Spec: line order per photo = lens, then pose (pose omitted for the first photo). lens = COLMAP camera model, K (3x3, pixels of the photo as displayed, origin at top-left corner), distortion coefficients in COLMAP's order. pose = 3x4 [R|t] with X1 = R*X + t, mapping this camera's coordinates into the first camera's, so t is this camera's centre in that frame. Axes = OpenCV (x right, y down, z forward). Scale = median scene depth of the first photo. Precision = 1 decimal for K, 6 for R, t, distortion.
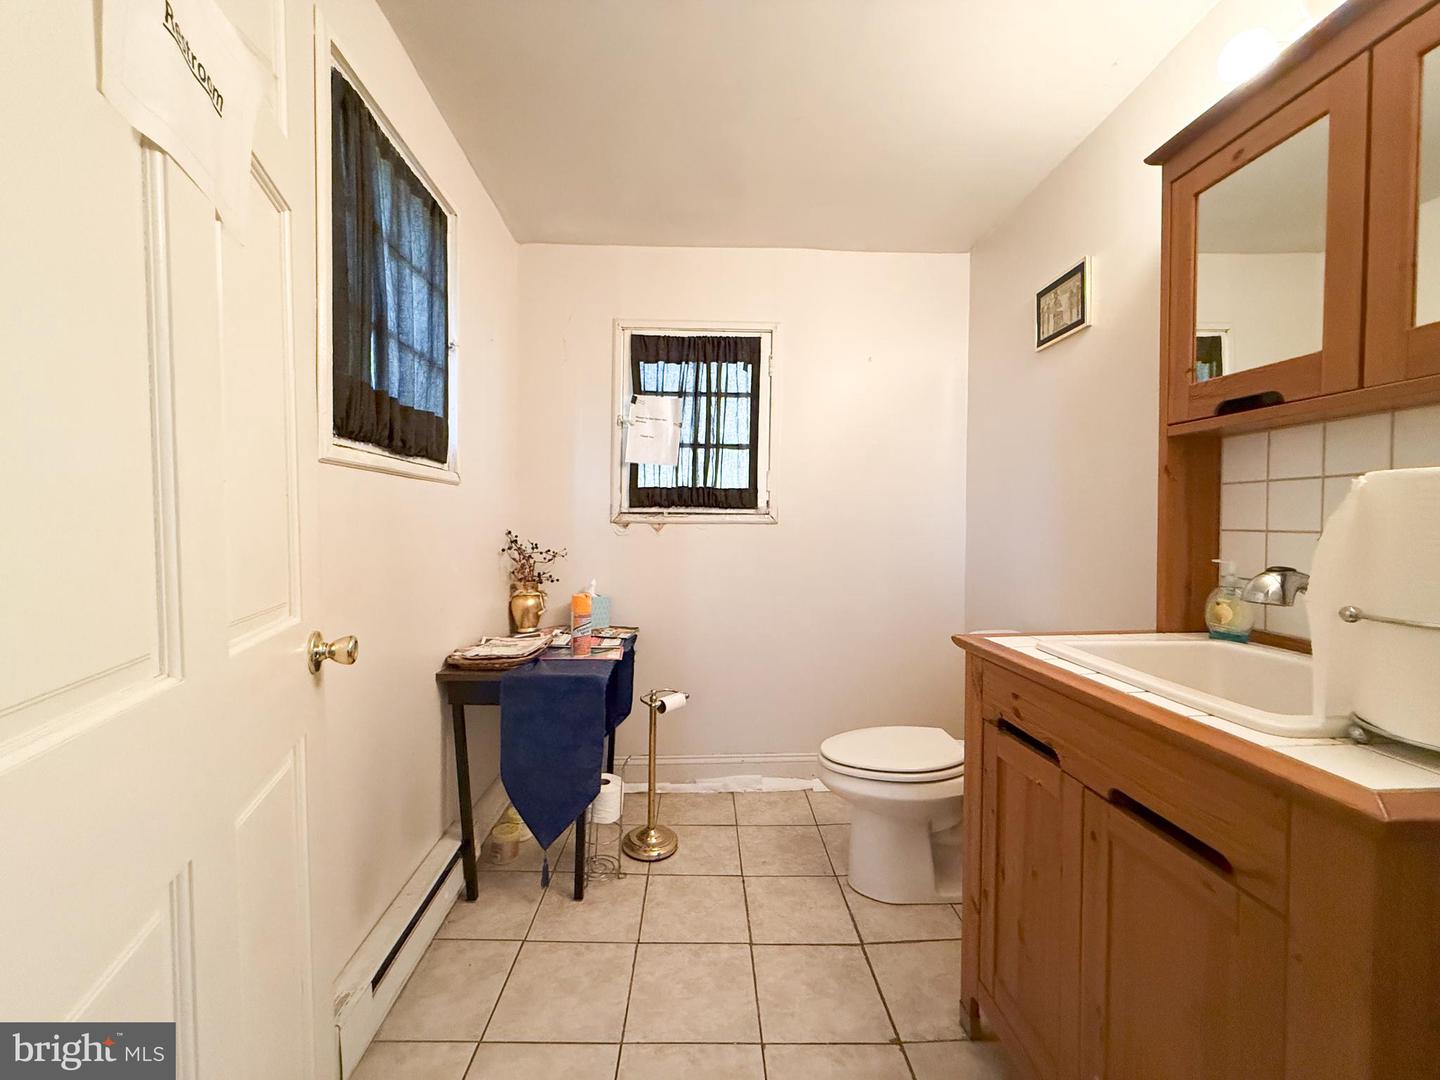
lens RADIAL K [[574.2, 0, 718.8], [0, 574.2, 536.1], [0, 0, 1]] dist [-0.002601, 0.000673]
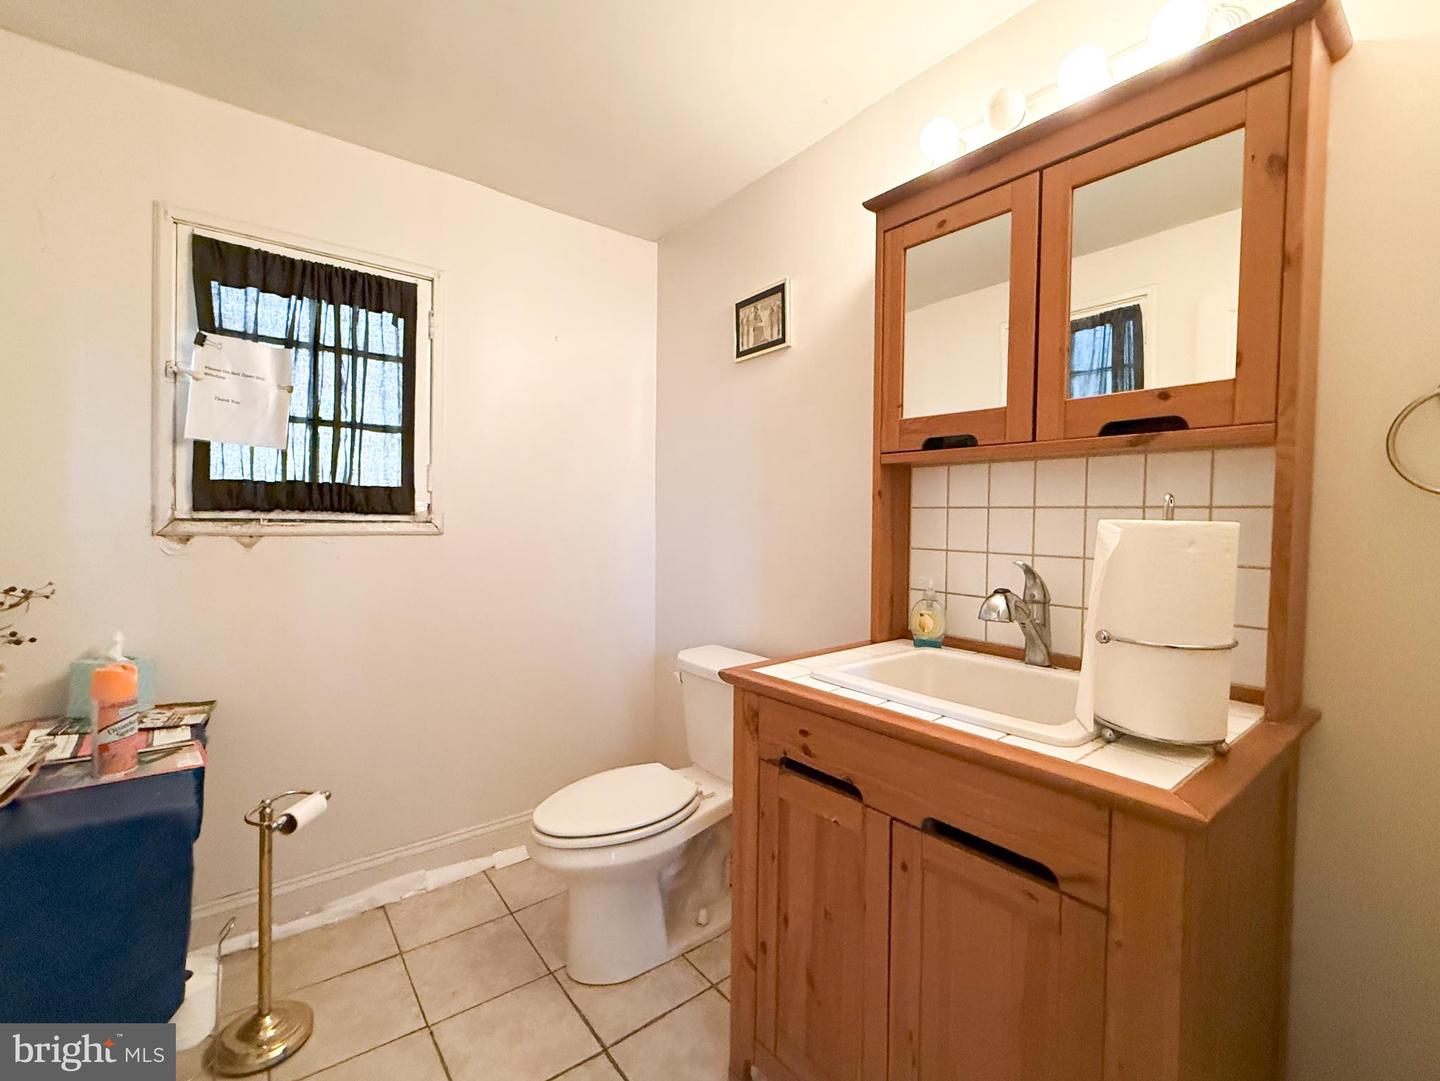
lens RADIAL K [[633.4, 0, 717.7], [0, 633.4, 536.3], [0, 0, 1]] dist [0.000837, 0.000538]
pose [[0.813275, -0.009821, 0.581797, -0.127734], [0.005568, 0.999943, 0.009095, -0.034724], [-0.581853, -0.004157, 0.813283, 0.143672]]
